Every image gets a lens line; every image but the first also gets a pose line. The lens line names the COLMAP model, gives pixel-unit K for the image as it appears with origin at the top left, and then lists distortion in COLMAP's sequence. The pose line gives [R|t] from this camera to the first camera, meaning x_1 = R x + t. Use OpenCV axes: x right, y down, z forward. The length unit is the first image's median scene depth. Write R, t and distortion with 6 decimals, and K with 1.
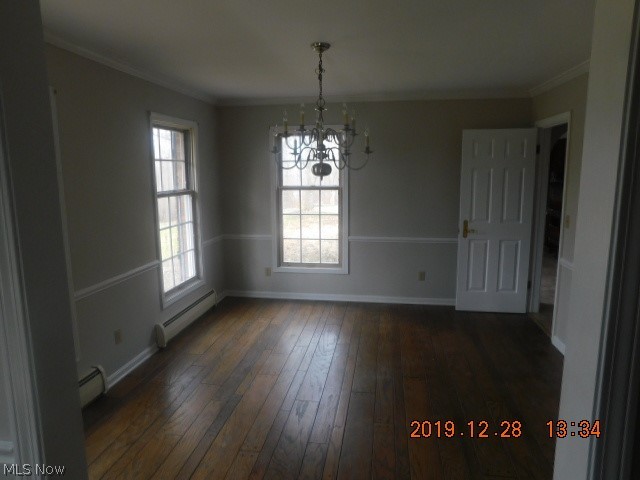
lens RADIAL K [[424.0, 0, 318.4], [0, 424.0, 238.2], [0, 0, 1]] dist [-0.069025, 0.054924]
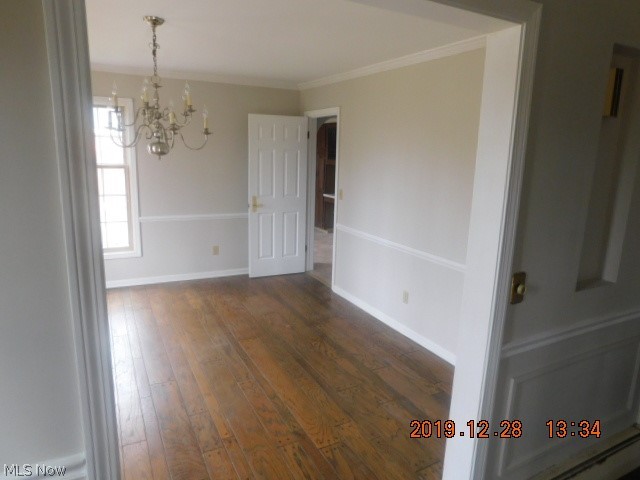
lens RADIAL K [[424.0, 0, 318.4], [0, 424.0, 238.2], [0, 0, 1]] dist [-0.069025, 0.054924]
pose [[0.804531, -0.087267, 0.587464, -0.184180], [0.055563, 0.995867, 0.071841, -0.002952], [-0.591306, -0.025157, 0.806055, -0.006439]]
